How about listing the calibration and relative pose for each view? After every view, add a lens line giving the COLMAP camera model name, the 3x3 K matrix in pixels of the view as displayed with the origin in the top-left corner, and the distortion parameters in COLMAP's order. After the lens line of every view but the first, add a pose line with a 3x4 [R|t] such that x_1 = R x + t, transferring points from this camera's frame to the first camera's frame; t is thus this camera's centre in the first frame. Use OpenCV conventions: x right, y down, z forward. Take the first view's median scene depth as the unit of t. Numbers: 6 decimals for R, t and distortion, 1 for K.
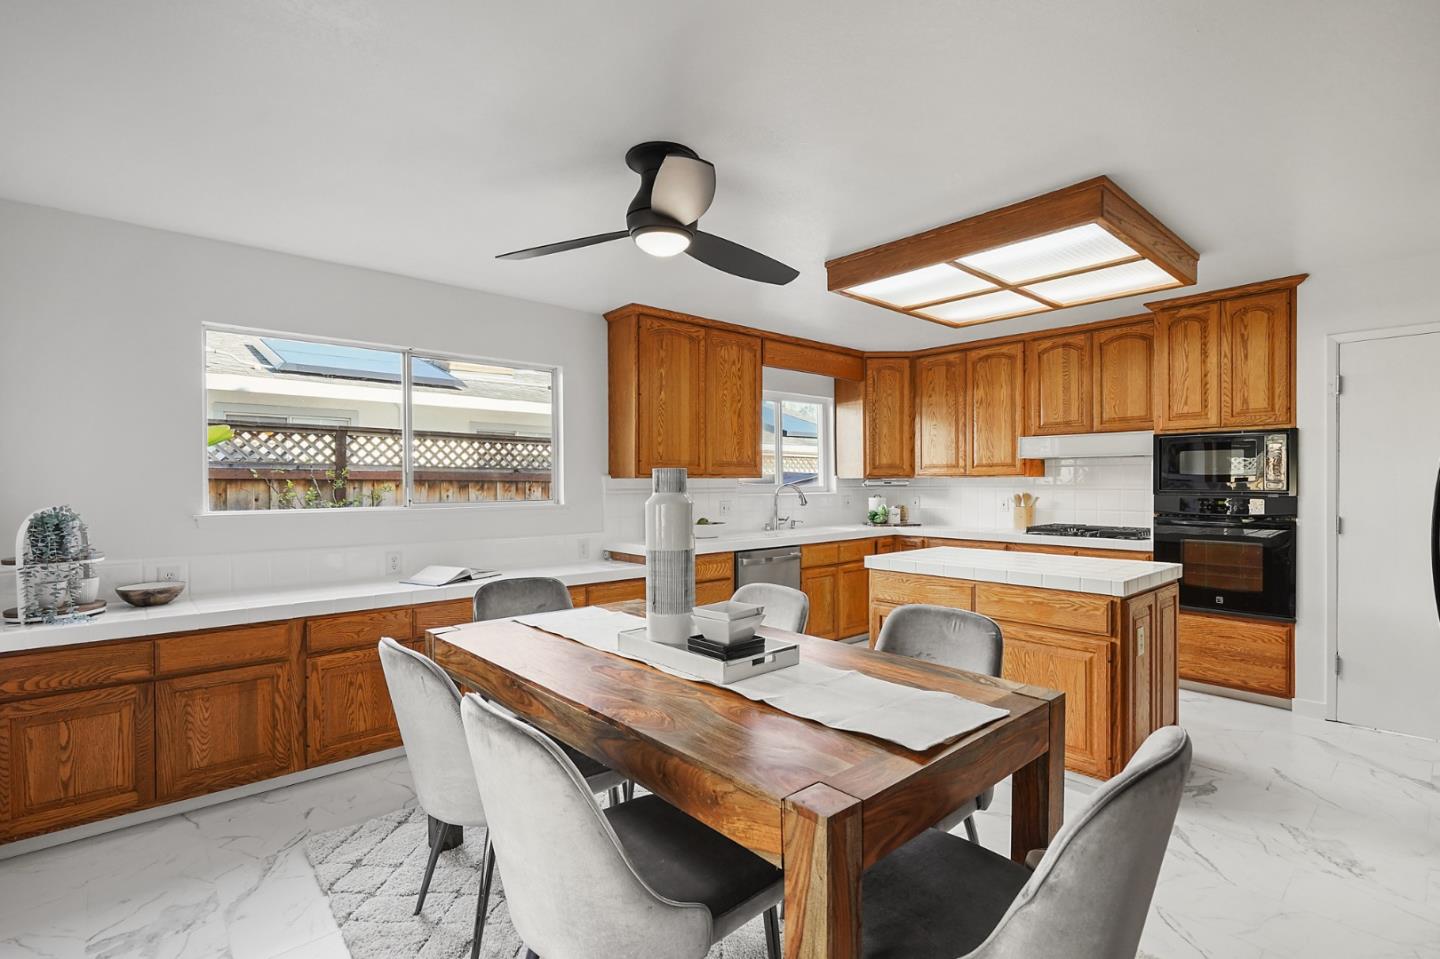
lens RADIAL K [[671.3, 0, 719.5], [0, 671.3, 487.1], [0, 0, 1]] dist [0.001748, 0.000192]
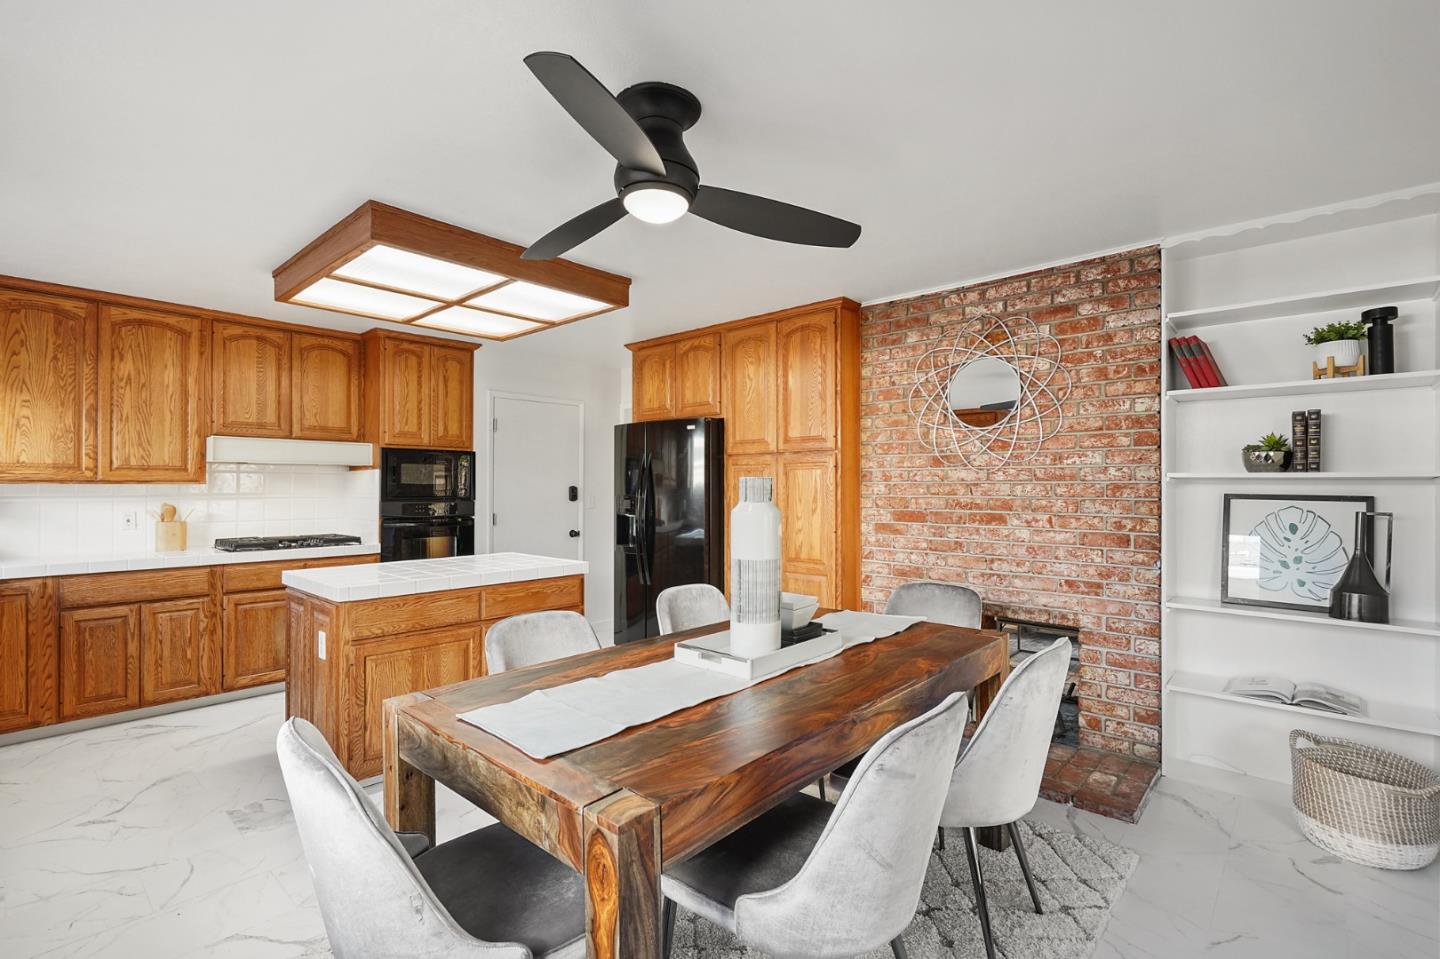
lens RADIAL K [[671.3, 0, 719.2], [0, 671.3, 481.0], [0, 0, 1]] dist [0.001748, 0.000192]
pose [[-0.103287, 0.011977, 0.994579, -0.460927], [0.007458, 0.999909, -0.011266, -0.005414], [-0.994624, 0.006254, -0.103367, 0.502870]]
